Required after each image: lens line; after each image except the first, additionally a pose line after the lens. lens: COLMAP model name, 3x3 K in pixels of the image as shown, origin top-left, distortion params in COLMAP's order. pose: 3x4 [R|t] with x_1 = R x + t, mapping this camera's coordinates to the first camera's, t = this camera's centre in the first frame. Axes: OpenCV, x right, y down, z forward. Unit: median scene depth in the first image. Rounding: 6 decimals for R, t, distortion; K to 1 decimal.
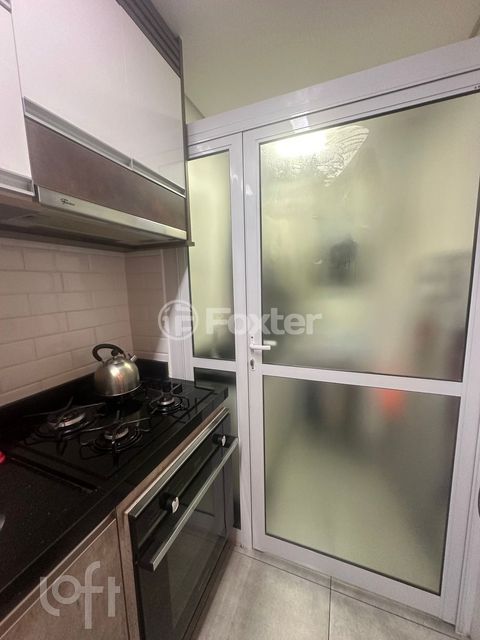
lens RADIAL K [[257.3, 0, 241.2], [0, 257.3, 320.3], [0, 0, 1]] dist [0.007627, 0.000234]
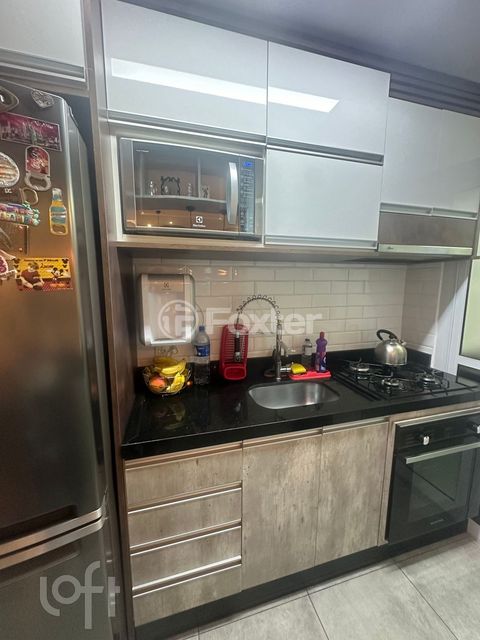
lens RADIAL K [[257.3, 0, 241.6], [0, 257.3, 321.3], [0, 0, 1]] dist [0.007627, 0.000234]
pose [[0.611458, 0.136119, -0.779481, 0.122066], [-0.128876, 0.989071, 0.071624, 0.044189], [0.780711, 0.056662, 0.622318, -0.594527]]
